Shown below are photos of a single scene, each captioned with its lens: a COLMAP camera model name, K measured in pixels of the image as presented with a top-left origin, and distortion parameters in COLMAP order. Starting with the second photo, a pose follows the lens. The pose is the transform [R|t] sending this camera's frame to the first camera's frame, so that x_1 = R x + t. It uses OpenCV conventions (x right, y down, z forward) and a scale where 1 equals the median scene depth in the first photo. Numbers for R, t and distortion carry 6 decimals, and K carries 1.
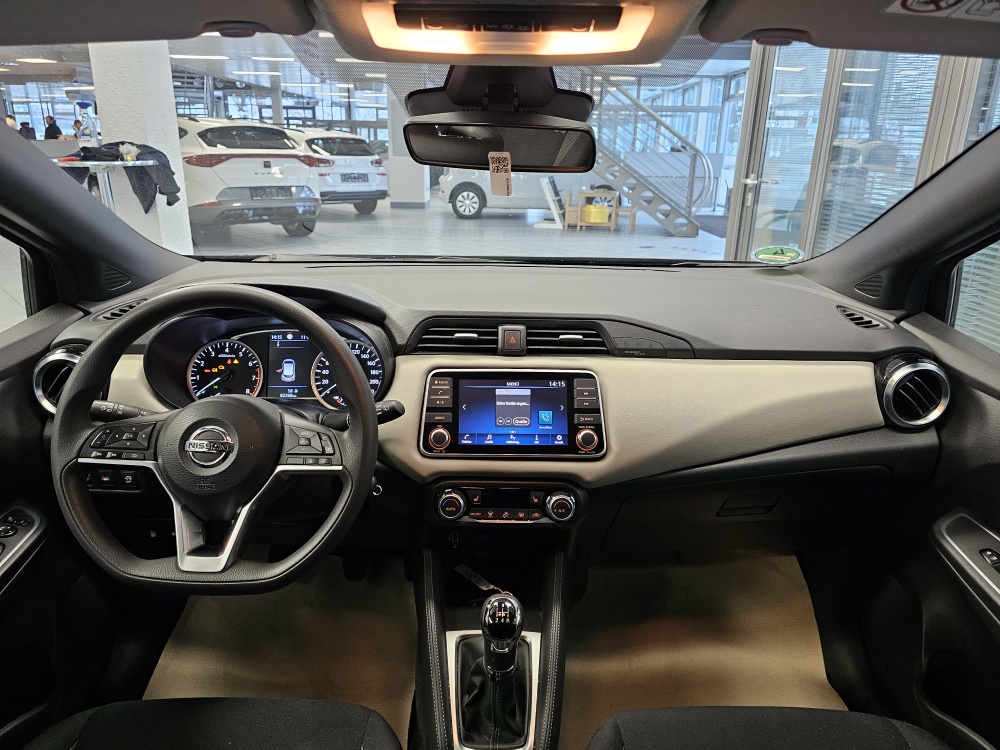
lens RADIAL K [[657.4, 0, 500.0], [0, 657.4, 375.0], [0, 0, 1]] dist [0.066618, -0.073684]
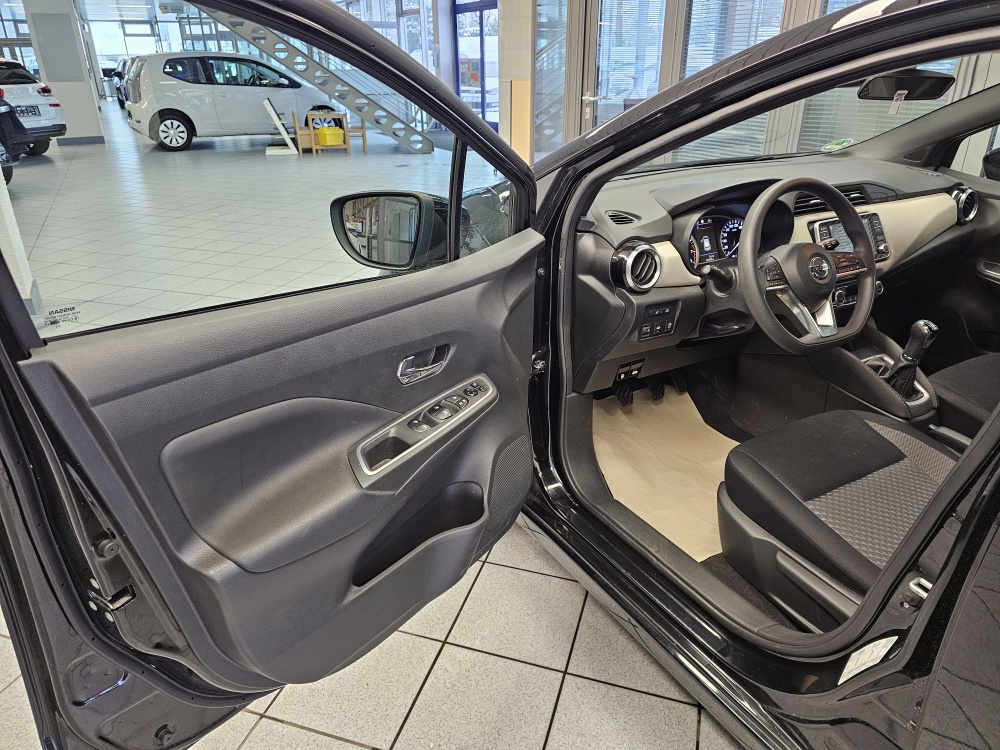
lens RADIAL K [[670.7, 0, 497.7], [0, 670.7, 364.5], [0, 0, 1]] dist [0.062988, -0.075273]
pose [[0.866222, -0.221087, 0.448084, -1.490552], [0.179283, 0.974590, 0.134284, -0.030636], [-0.466387, -0.035986, 0.883849, -0.153173]]
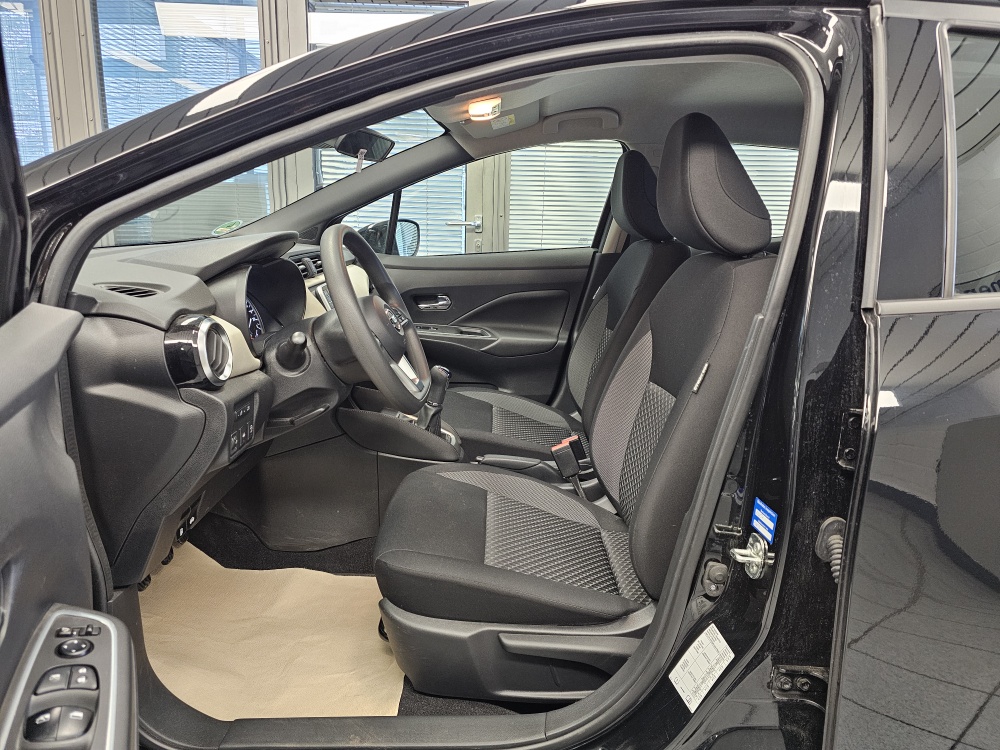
lens RADIAL K [[670.7, 0, 497.7], [0, 670.7, 364.5], [0, 0, 1]] dist [0.062988, -0.075273]
pose [[-0.014224, -0.231450, 0.972743, -1.479150], [0.306885, 0.924878, 0.224549, -0.056219], [-0.951640, 0.301714, 0.057873, 0.507898]]
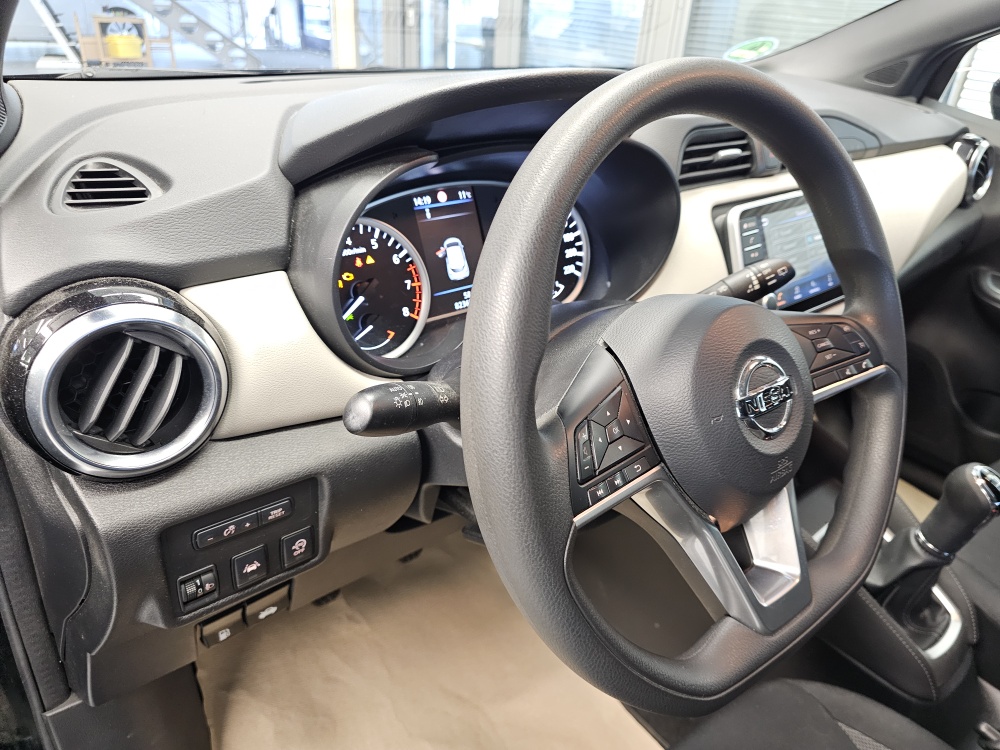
lens RADIAL K [[684.6, 0, 500.0], [0, 684.6, 375.0], [0, 0, 1]] dist [0.024708, -0.042692]
pose [[0.778786, -0.275659, 0.563476, -0.641193], [0.157652, 0.955449, 0.249525, -0.051438], [-0.607156, -0.105493, 0.787548, 0.517895]]
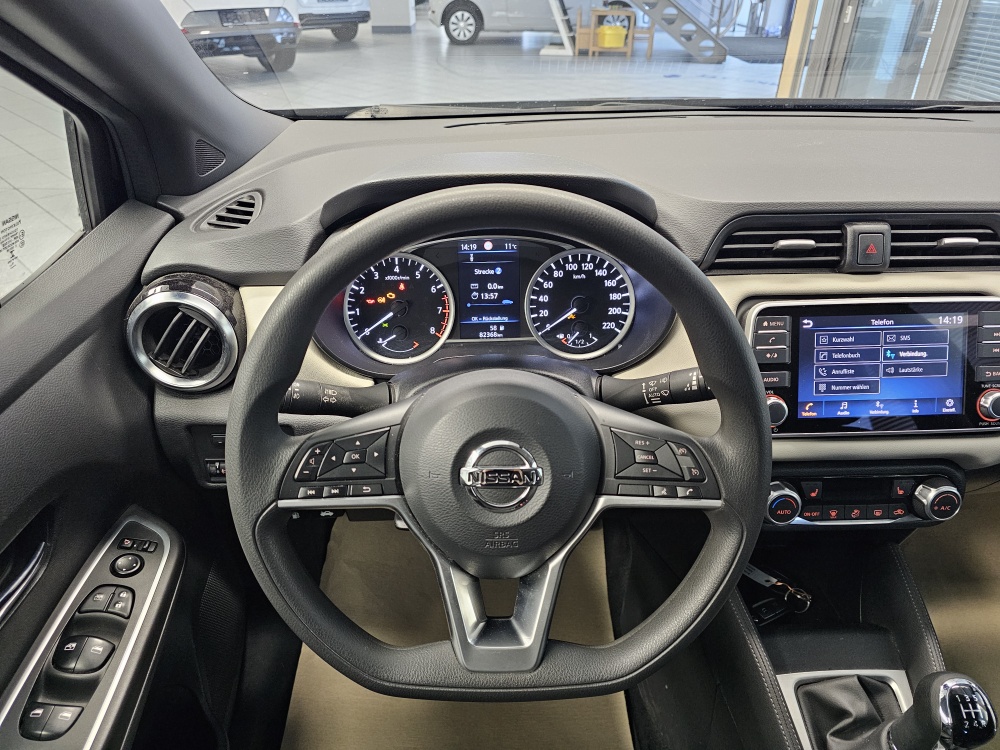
lens RADIAL K [[657.4, 0, 500.0], [0, 657.4, 375.0], [0, 0, 1]] dist [0.066618, -0.073684]
pose [[0.999298, -0.030026, 0.022401, -0.326849], [0.024165, 0.973598, 0.226987, -0.082020], [-0.028625, -0.226286, 0.973640, 0.329471]]
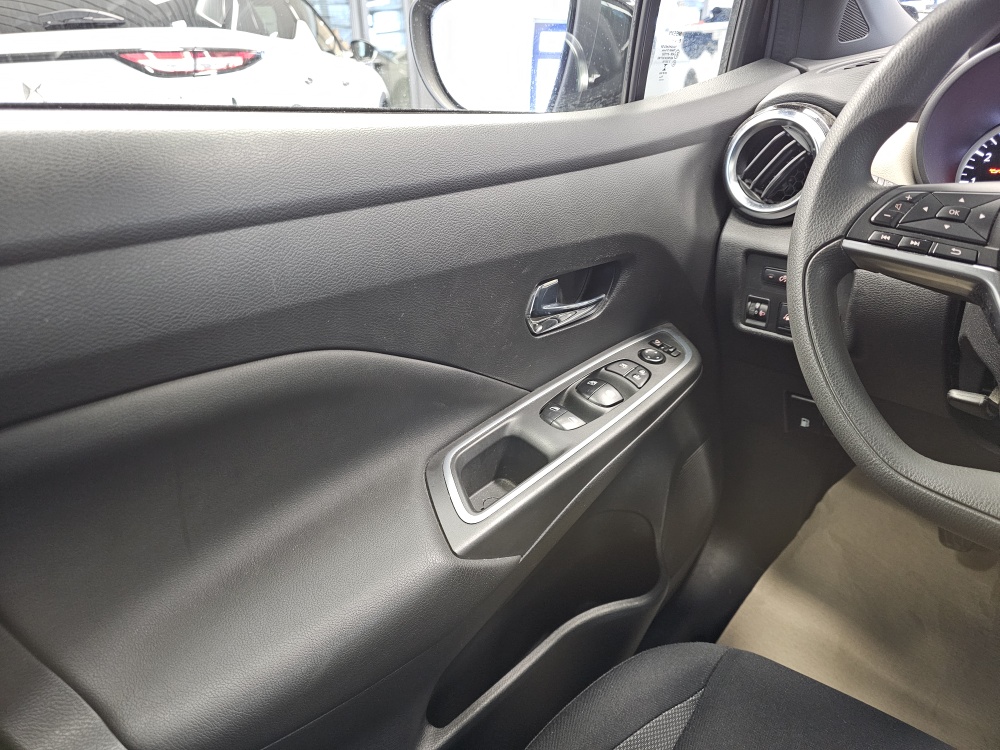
lens RADIAL K [[670.7, 0, 497.7], [0, 670.7, 364.5], [0, 0, 1]] dist [0.062988, -0.075273]
pose [[0.718509, 0.236212, -0.654178, -0.330561], [-0.172128, 0.971695, 0.161806, 0.133170], [0.673881, -0.003657, 0.738830, 0.299491]]
